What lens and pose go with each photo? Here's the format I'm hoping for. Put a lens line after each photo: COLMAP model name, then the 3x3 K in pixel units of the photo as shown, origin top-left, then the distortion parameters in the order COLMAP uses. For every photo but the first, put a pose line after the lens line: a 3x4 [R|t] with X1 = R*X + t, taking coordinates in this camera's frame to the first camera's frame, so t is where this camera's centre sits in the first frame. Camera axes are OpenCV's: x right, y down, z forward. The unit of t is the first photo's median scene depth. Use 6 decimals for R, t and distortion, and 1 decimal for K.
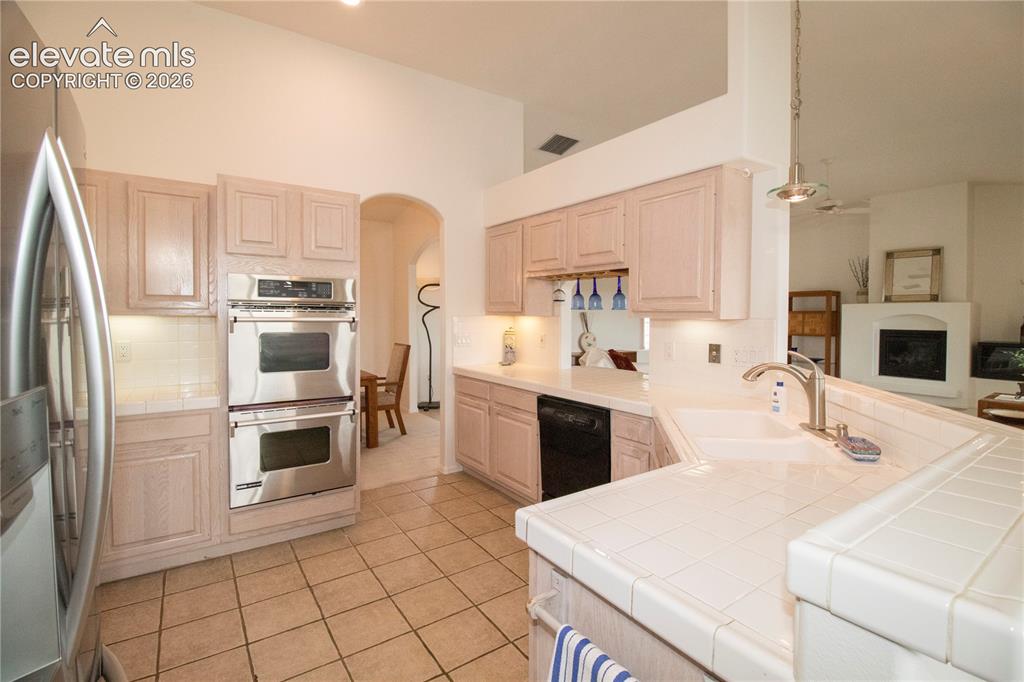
lens RADIAL K [[478.5, 0, 517.3], [0, 478.5, 326.9], [0, 0, 1]] dist [-0.026920, -0.000078]
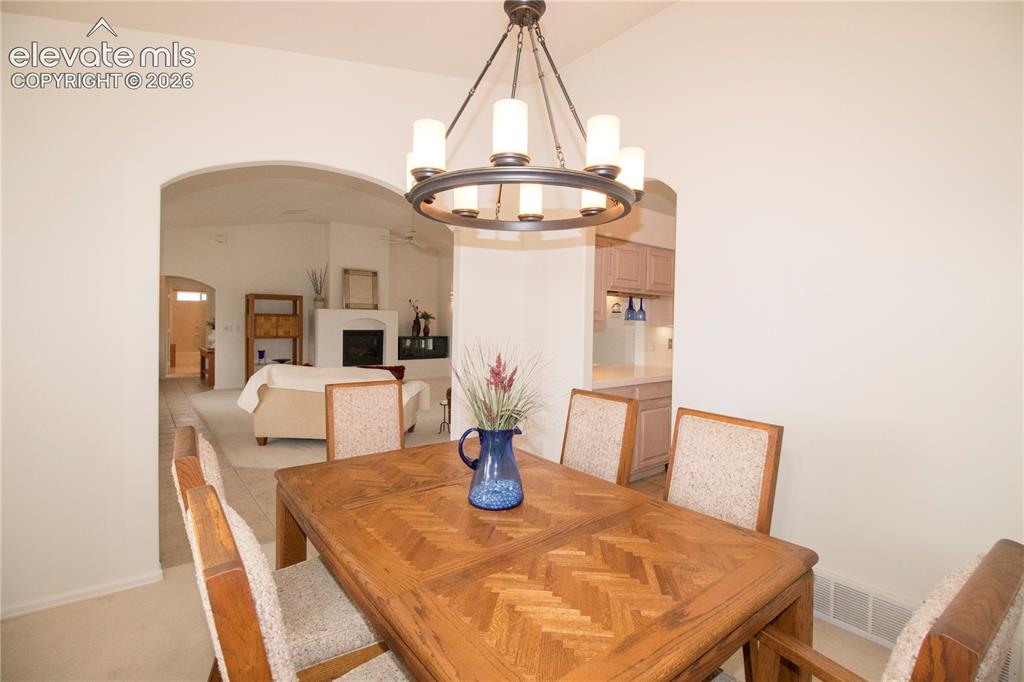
lens RADIAL K [[478.5, 0, 517.3], [0, 478.5, 326.9], [0, 0, 1]] dist [-0.026920, -0.000078]
pose [[-0.080629, -0.014273, 0.996642, -0.539204], [0.009857, 0.999837, 0.015116, -0.018205], [-0.996695, 0.011042, -0.080475, 0.648752]]
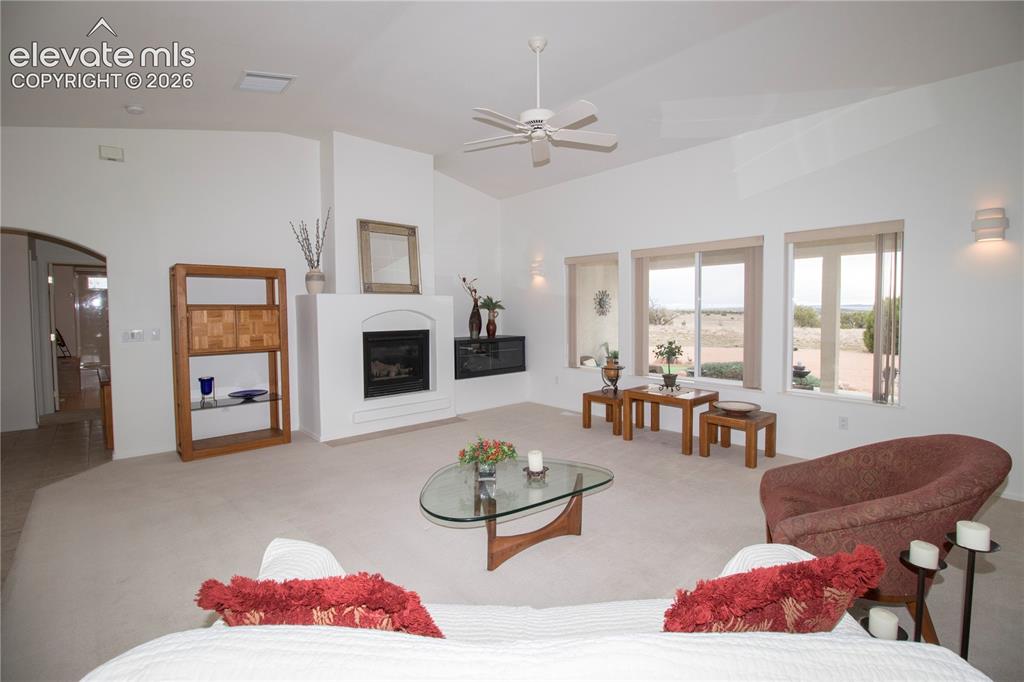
lens RADIAL K [[478.9, 0, 512.6], [0, 478.9, 331.6], [0, 0, 1]] dist [0.002637, 0.000423]
pose [[-0.116282, -0.042527, 0.992305, 0.051308], [0.034553, 0.998305, 0.046833, -0.021255], [-0.992615, 0.039733, -0.114616, 0.874580]]
